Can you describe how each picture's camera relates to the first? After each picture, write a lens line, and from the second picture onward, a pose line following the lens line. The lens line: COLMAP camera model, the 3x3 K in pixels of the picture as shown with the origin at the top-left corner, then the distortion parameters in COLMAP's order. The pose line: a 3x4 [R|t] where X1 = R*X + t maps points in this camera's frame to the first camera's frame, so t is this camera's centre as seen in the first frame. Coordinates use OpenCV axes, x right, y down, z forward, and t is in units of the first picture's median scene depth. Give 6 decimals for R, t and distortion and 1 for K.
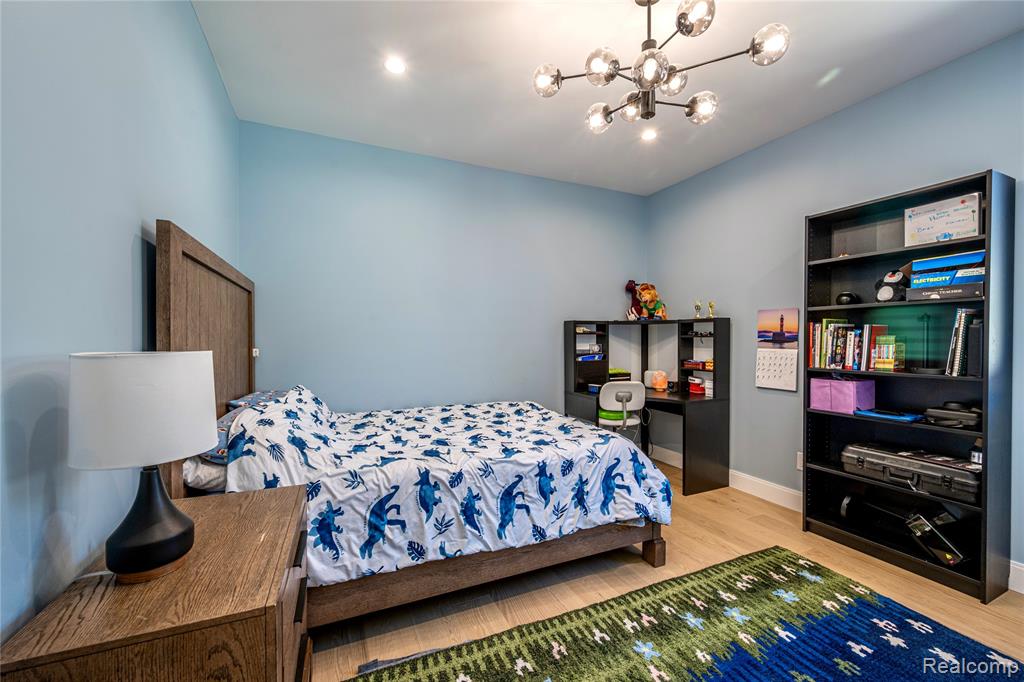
lens RADIAL K [[405.8, 0, 511.4], [0, 405.8, 339.8], [0, 0, 1]] dist [-0.000526, 0.000171]
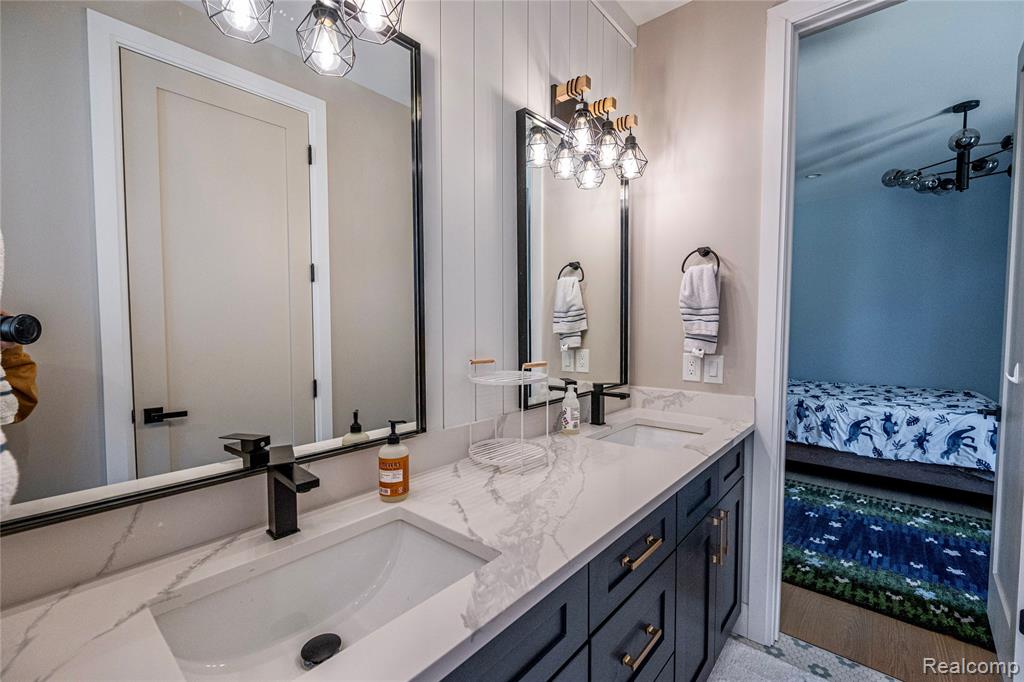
lens RADIAL K [[405.8, 0, 515.9], [0, 405.8, 342.5], [0, 0, 1]] dist [-0.000526, 0.000171]
pose [[0.391653, 0.036356, -0.919394, 1.021072], [-0.003468, 0.999270, 0.038037, -0.035366], [0.920107, -0.011709, 0.391493, -1.038689]]
